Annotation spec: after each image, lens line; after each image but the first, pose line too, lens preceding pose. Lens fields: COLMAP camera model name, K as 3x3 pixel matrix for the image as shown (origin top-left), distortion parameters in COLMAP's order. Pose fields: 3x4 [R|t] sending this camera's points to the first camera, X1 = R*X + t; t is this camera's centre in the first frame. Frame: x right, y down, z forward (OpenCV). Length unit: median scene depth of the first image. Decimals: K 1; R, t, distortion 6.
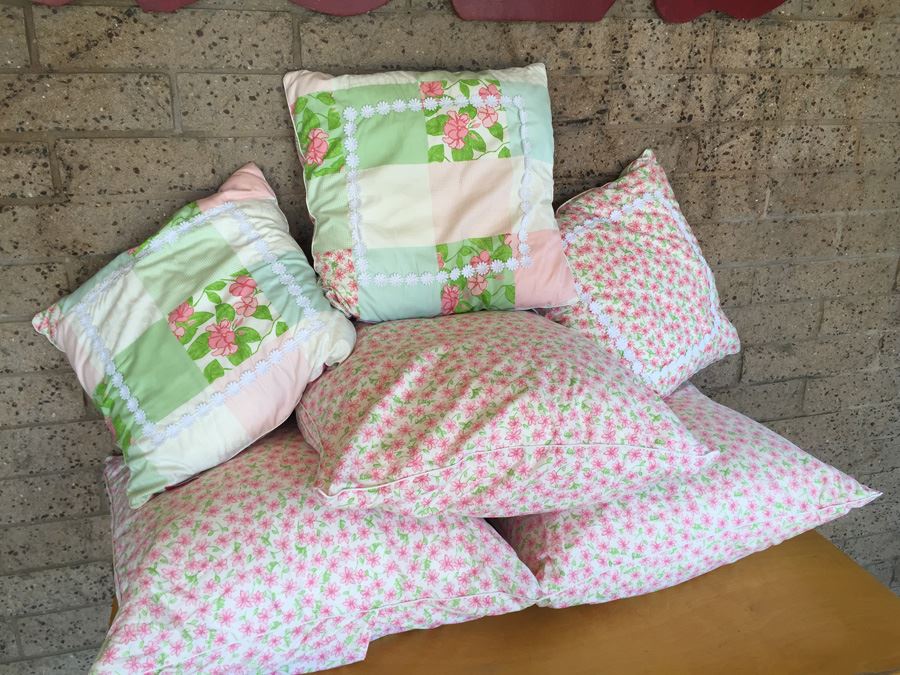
lens RADIAL K [[784.2, 0, 423.4], [0, 784.2, 332.8], [0, 0, 1]] dist [0.075264, -0.110930]
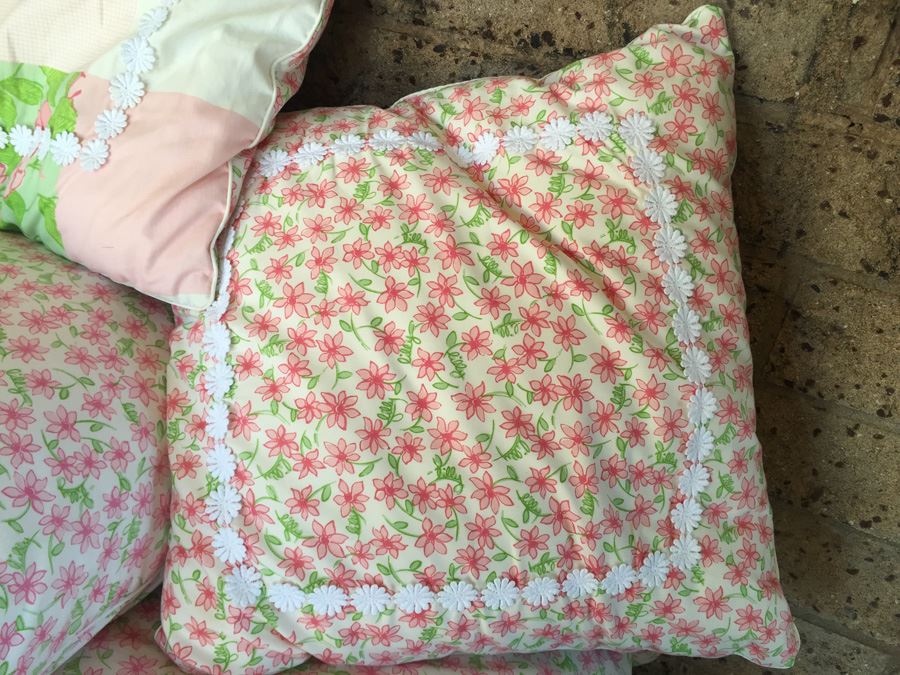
lens RADIAL K [[784.2, 0, 453.5], [0, 784.2, 342.8], [0, 0, 1]] dist [0.075264, -0.110930]
pose [[0.766914, 0.389061, -0.510367, 0.519940], [-0.365553, 0.918482, 0.150868, -0.133866], [0.527460, 0.070863, 0.846620, 0.801871]]
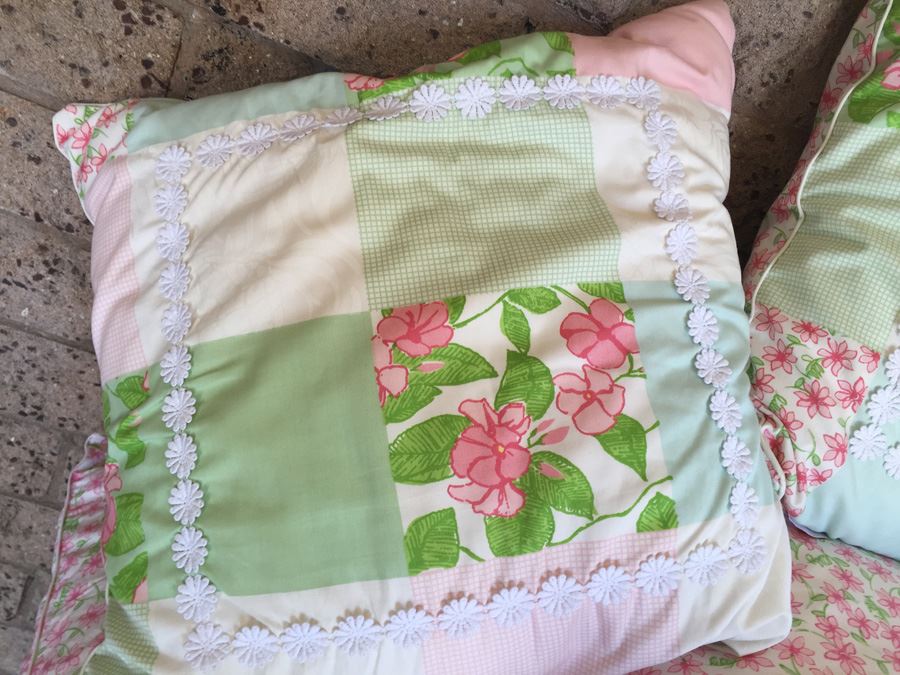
lens RADIAL K [[784.2, 0, 420.1], [0, 784.2, 320.9], [0, 0, 1]] dist [0.075264, -0.110930]
pose [[0.879812, 0.475284, 0.006016, -0.294322], [-0.469386, 0.866760, 0.168536, -0.082517], [0.074888, -0.151104, 0.985677, 0.624967]]
